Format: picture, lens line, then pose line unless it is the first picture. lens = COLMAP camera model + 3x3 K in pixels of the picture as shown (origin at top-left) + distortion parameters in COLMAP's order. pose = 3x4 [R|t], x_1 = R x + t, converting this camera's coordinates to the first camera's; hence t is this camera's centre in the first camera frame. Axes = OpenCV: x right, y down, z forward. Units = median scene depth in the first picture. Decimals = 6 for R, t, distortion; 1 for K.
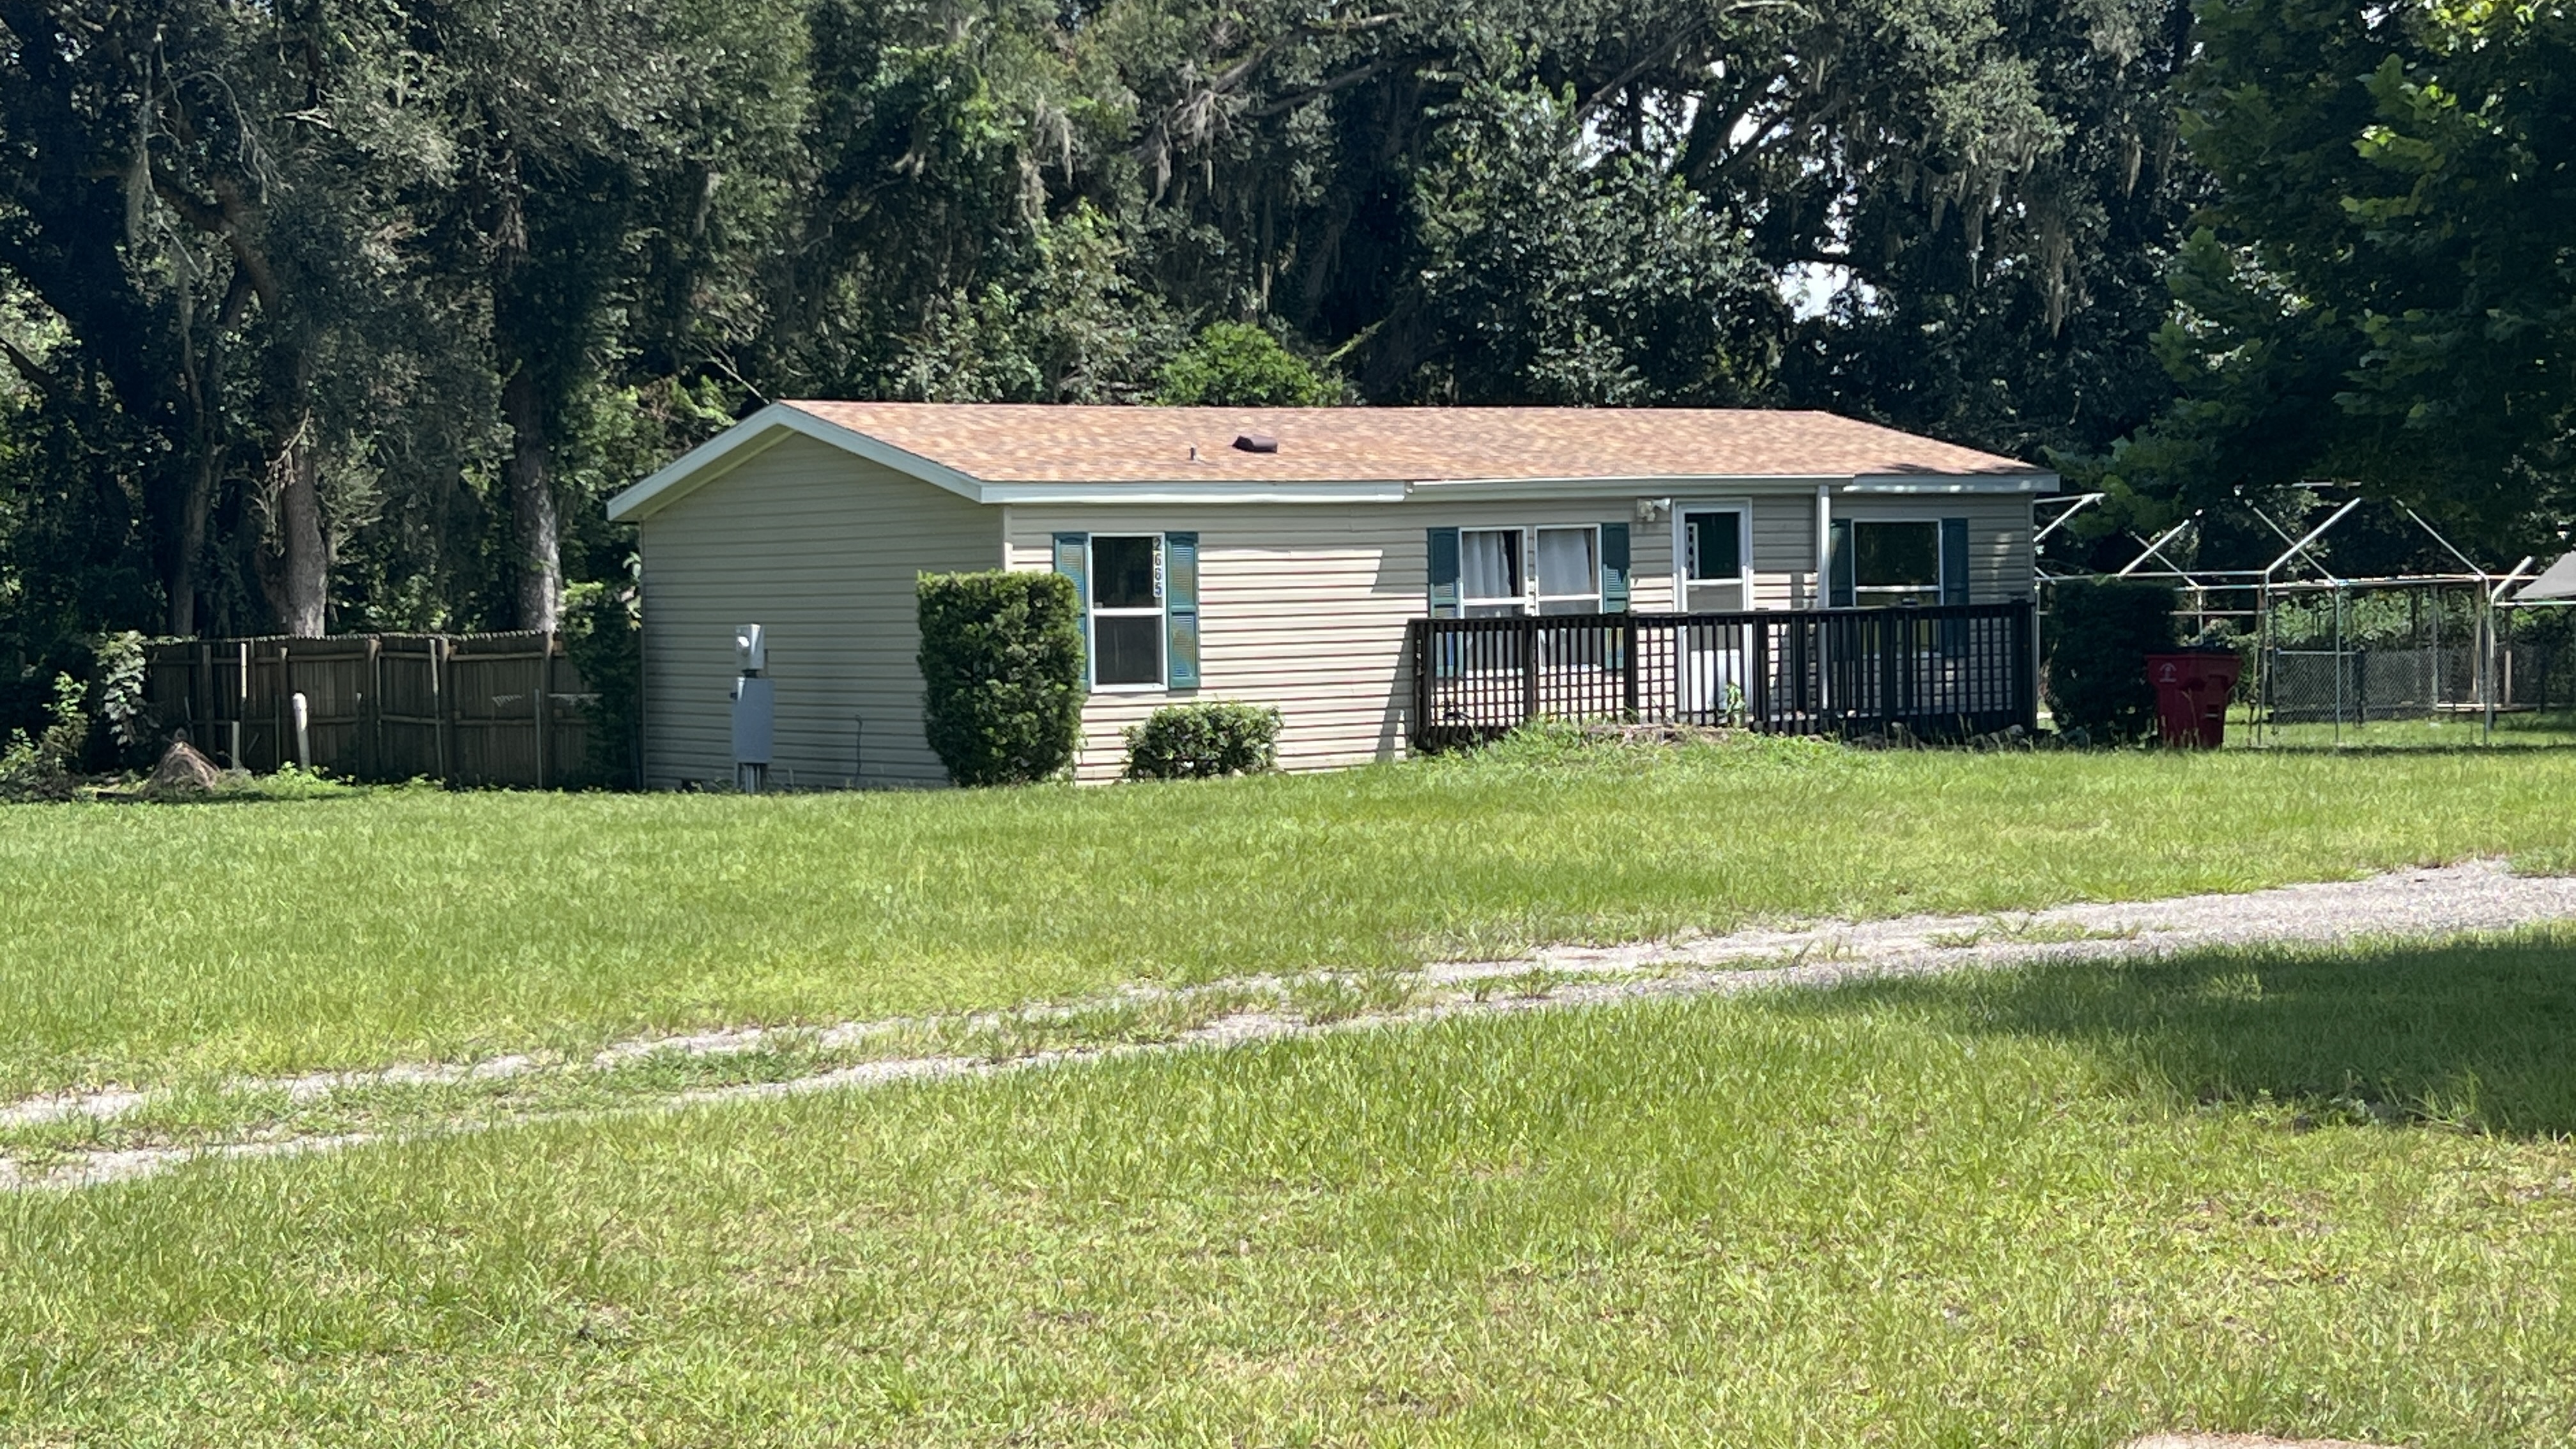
lens RADIAL K [[4433.8, 0, 1288.0], [0, 4433.8, 724.5], [0, 0, 1]] dist [0.155818, -0.032408]
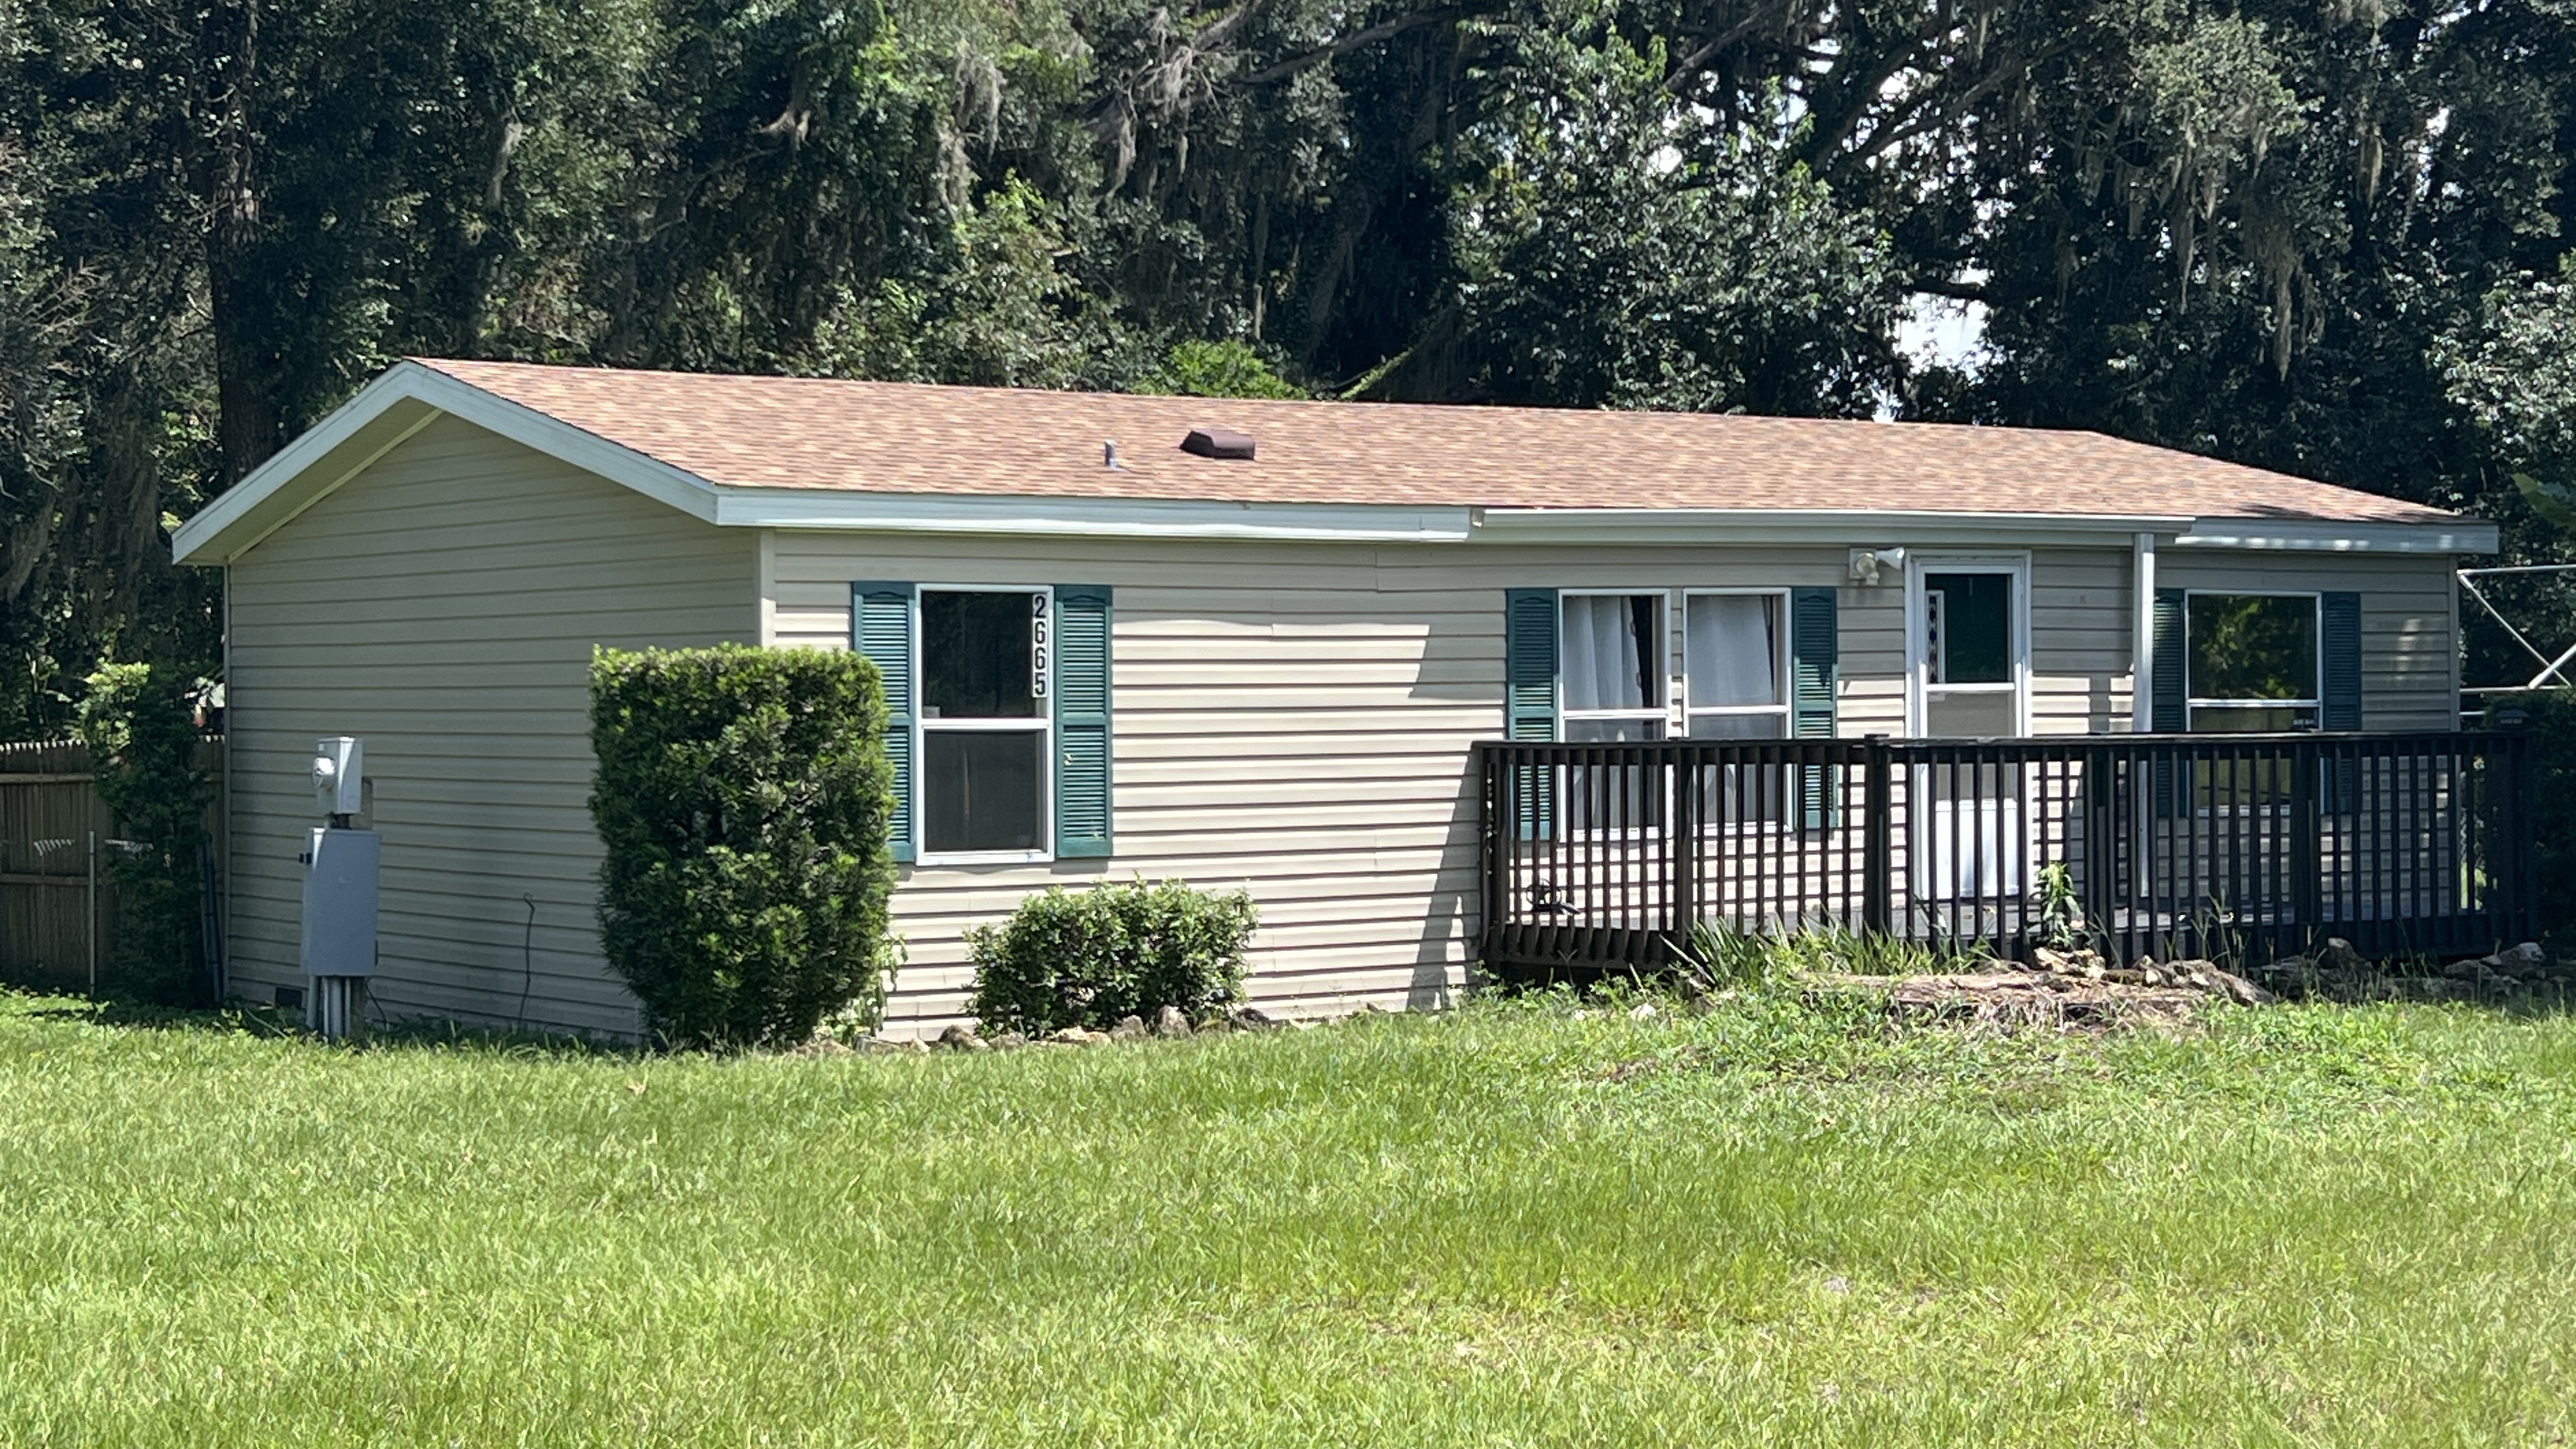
lens RADIAL K [[4433.8, 0, 1288.0], [0, 4433.8, 724.5], [0, 0, 1]] dist [0.155818, -0.032408]
pose [[0.999899, 0.014212, -0.000110, 0.002569], [-0.014210, 0.999602, -0.024359, -0.010807], [-0.000236, 0.024358, 0.999703, 0.388018]]
